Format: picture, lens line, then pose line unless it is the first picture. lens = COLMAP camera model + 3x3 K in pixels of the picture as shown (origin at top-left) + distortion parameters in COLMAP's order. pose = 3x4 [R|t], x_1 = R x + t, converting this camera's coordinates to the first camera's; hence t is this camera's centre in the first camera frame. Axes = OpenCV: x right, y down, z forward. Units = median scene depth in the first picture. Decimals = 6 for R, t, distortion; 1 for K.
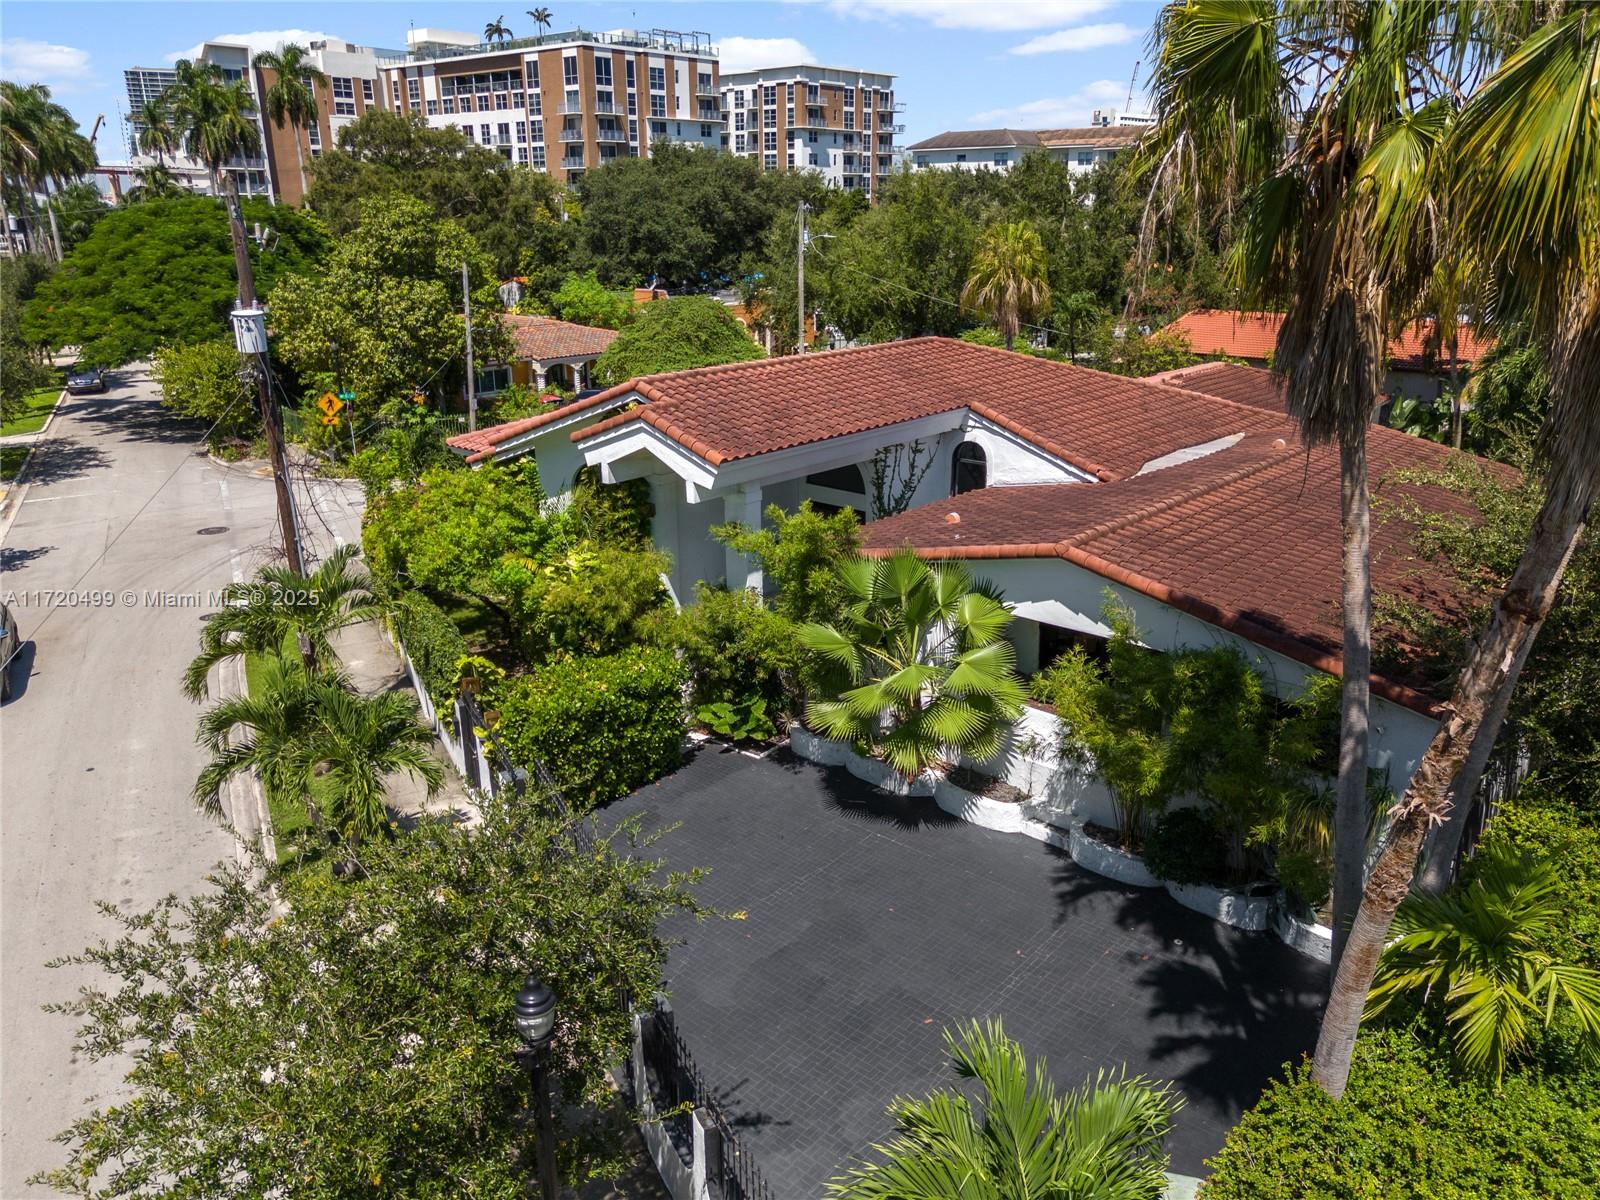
lens RADIAL K [[1177.8, 0, 800.0], [0, 1177.8, 600.0], [0, 0, 1]] dist [0.076820, -0.074119]
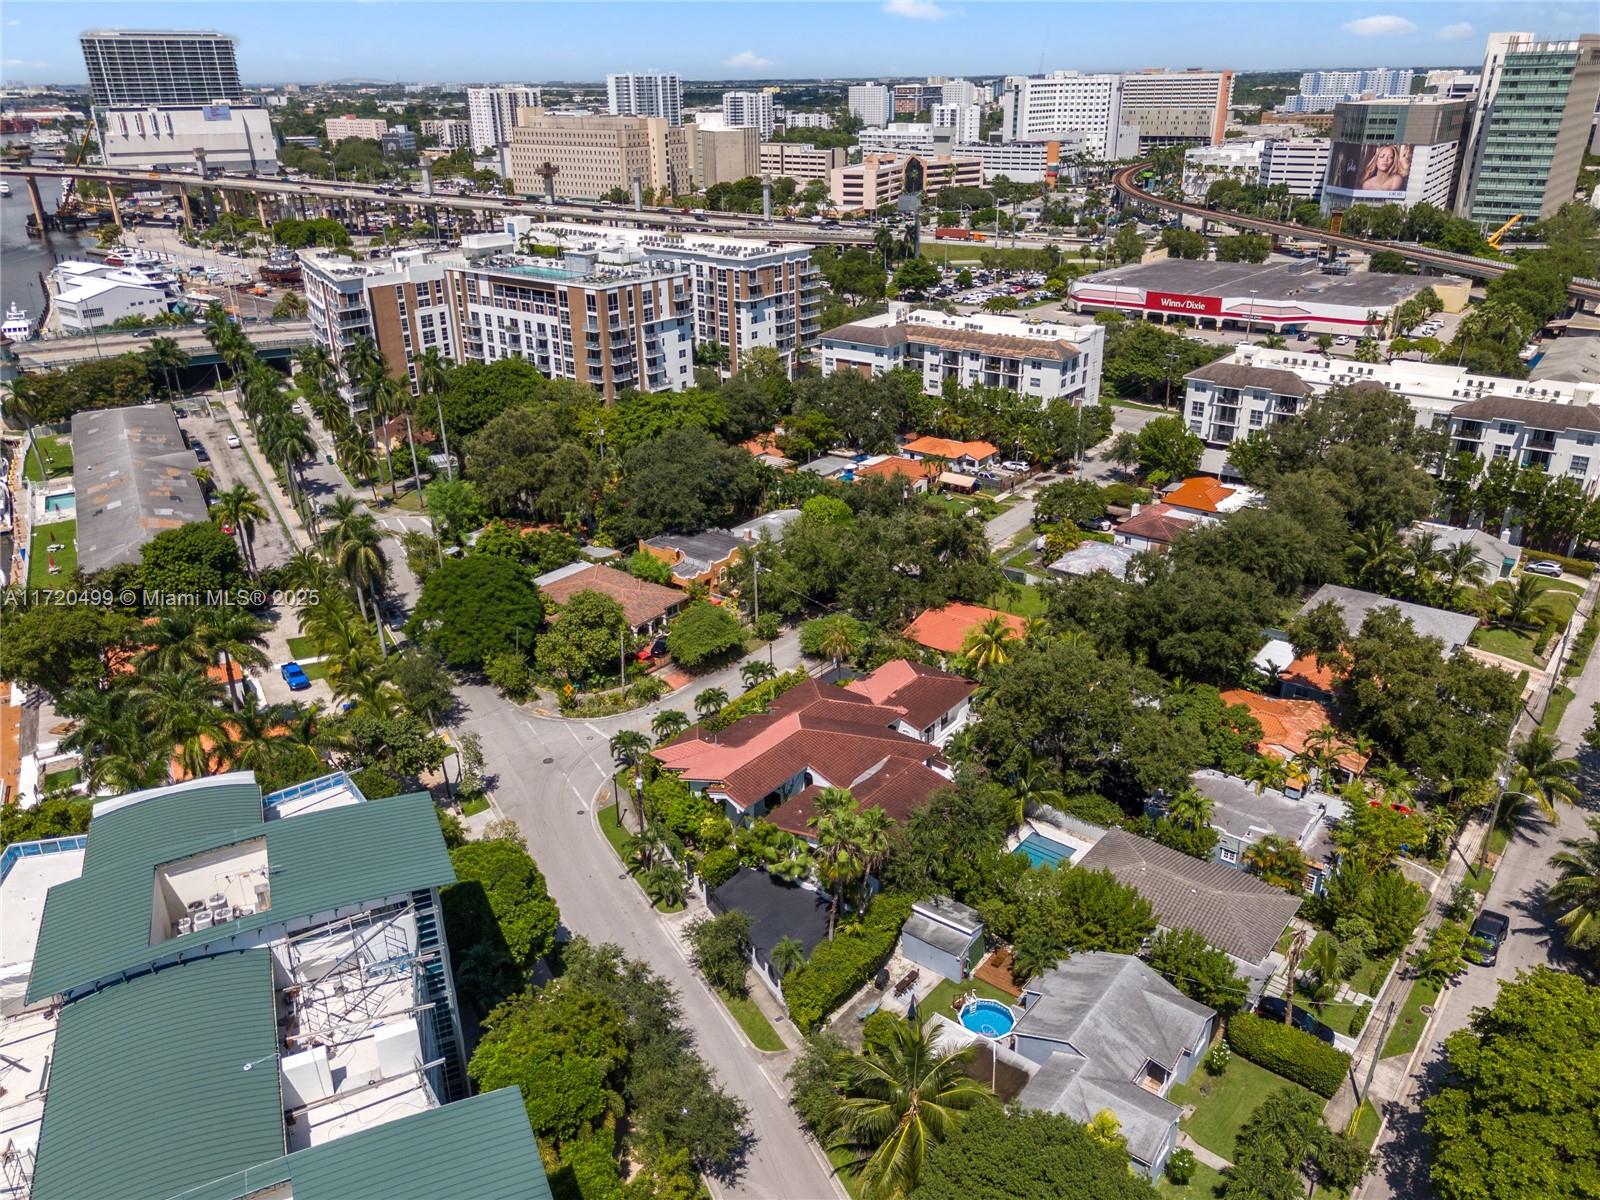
lens RADIAL K [[1177.8, 0, 800.0], [0, 1177.8, 600.0], [0, 0, 1]] dist [0.076820, -0.074119]
pose [[0.998680, -0.027736, 0.043227, -0.004870], [0.023670, 0.995487, 0.091894, -0.189723], [-0.045580, -0.090749, 0.994830, -0.489917]]
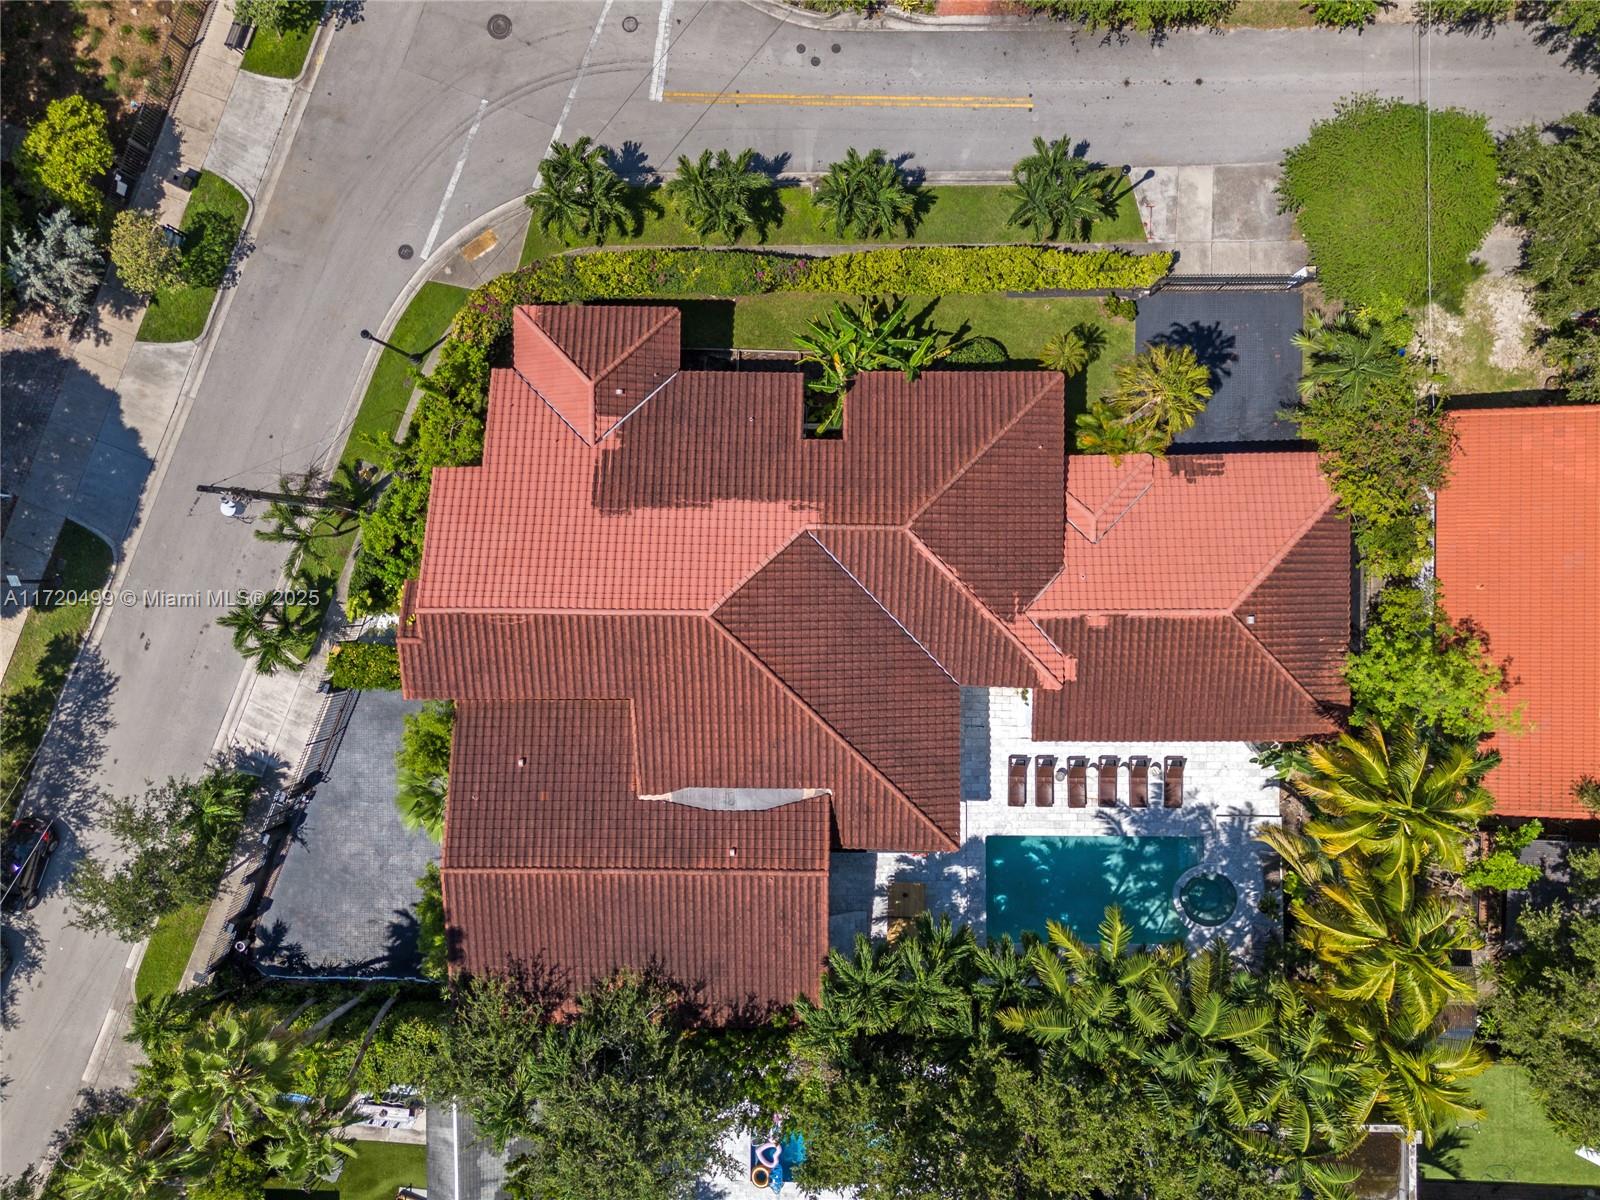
lens RADIAL K [[1177.8, 0, 800.0], [0, 1177.8, 600.0], [0, 0, 1]] dist [0.076820, -0.074119]
pose [[0.658178, 0.752788, -0.010571, 0.039080], [-0.205536, 0.193177, 0.959395, -0.322522], [0.724263, -0.629279, 0.281869, 0.149144]]
